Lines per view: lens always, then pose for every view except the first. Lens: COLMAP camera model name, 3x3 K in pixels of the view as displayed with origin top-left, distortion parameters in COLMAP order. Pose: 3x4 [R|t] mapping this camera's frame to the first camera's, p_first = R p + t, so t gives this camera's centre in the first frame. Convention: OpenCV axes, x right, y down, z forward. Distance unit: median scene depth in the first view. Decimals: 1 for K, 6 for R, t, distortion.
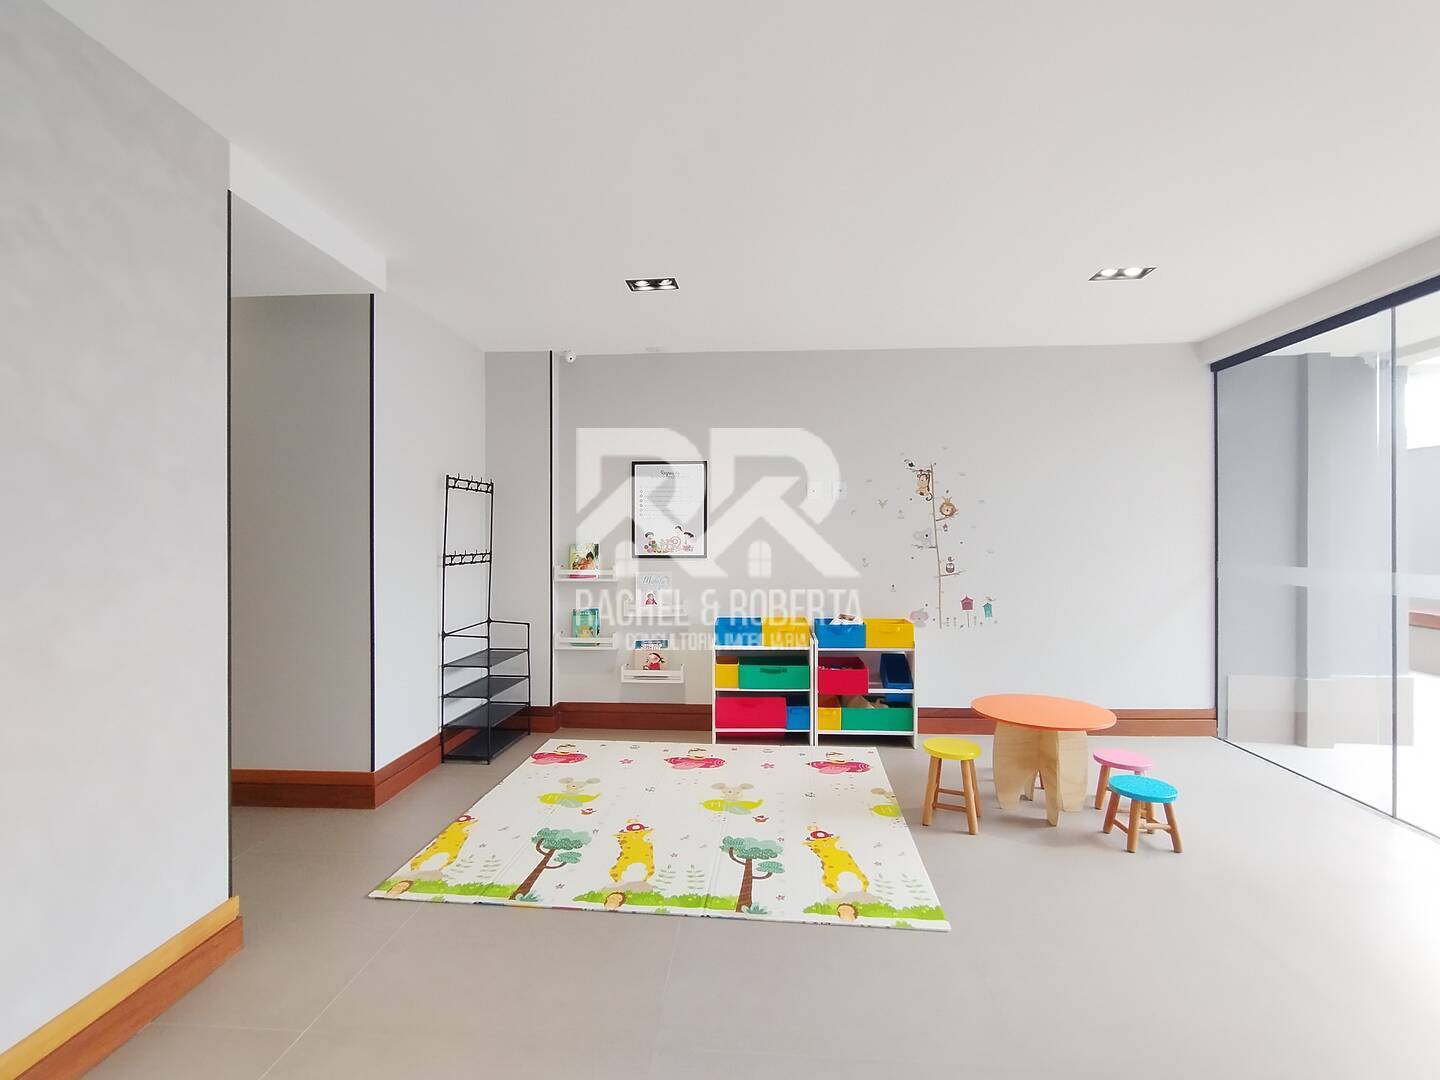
lens RADIAL K [[656.9, 0, 726.5], [0, 656.9, 535.7], [0, 0, 1]] dist [-0.002207, 0.002192]
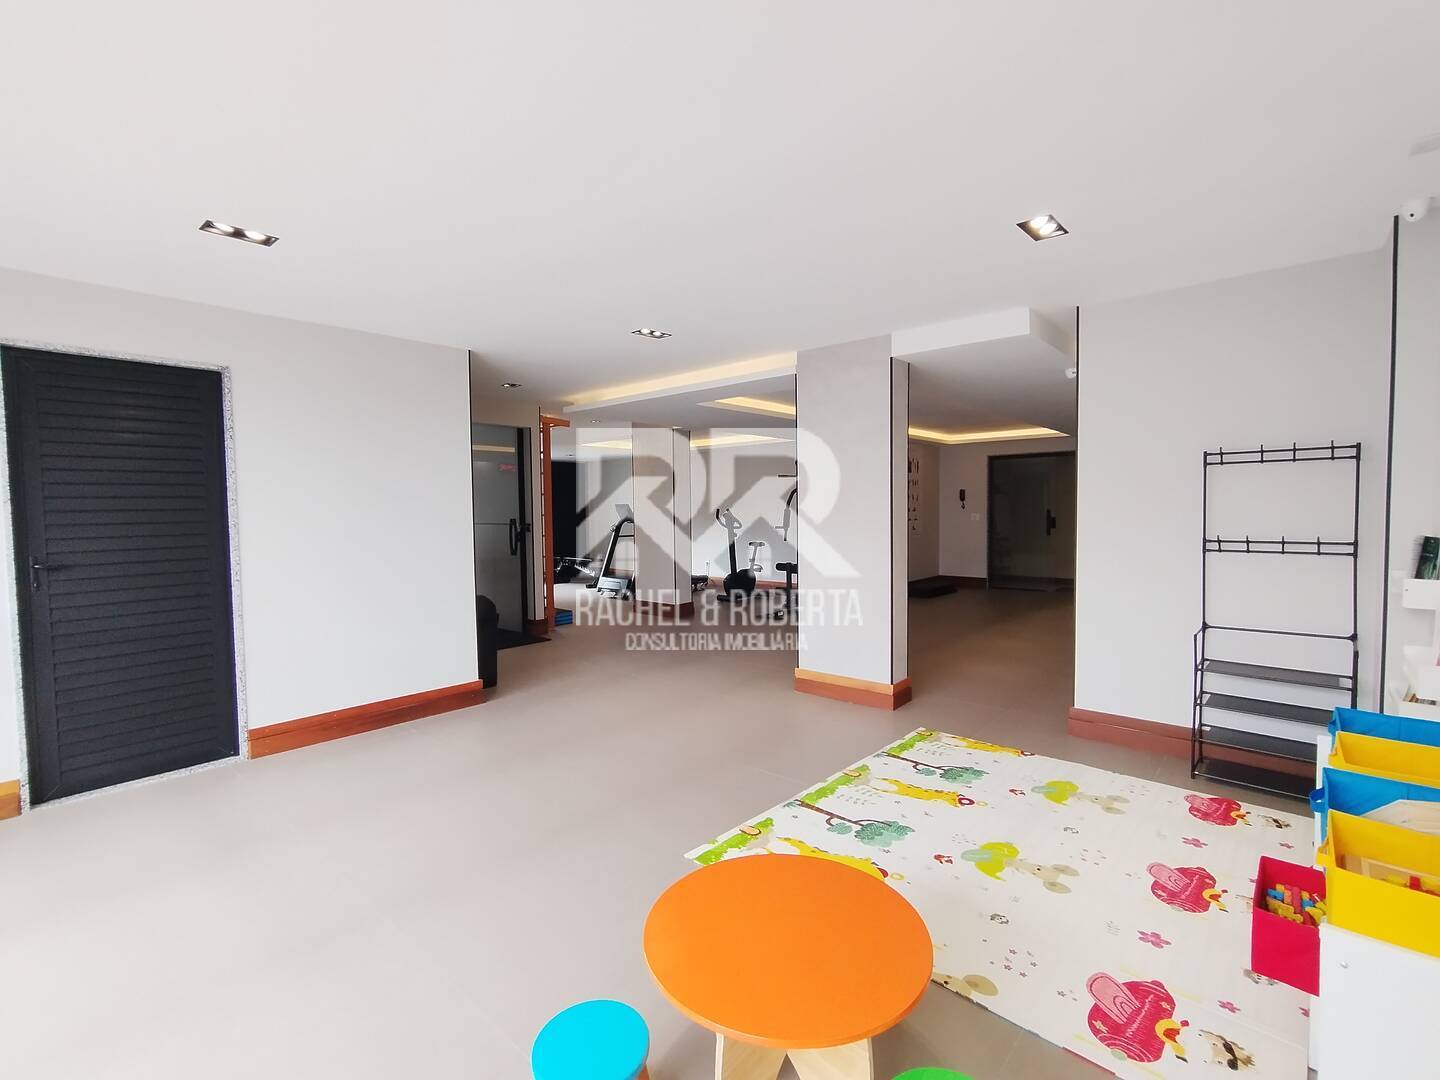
lens RADIAL K [[656.9, 0, 718.0], [0, 656.9, 538.5], [0, 0, 1]] dist [-0.002207, 0.002192]
pose [[-0.615709, 0.043954, -0.786747, 0.839318], [0.013098, 0.998876, 0.045555, -0.026579], [0.787865, 0.017744, -0.615592, 1.219297]]
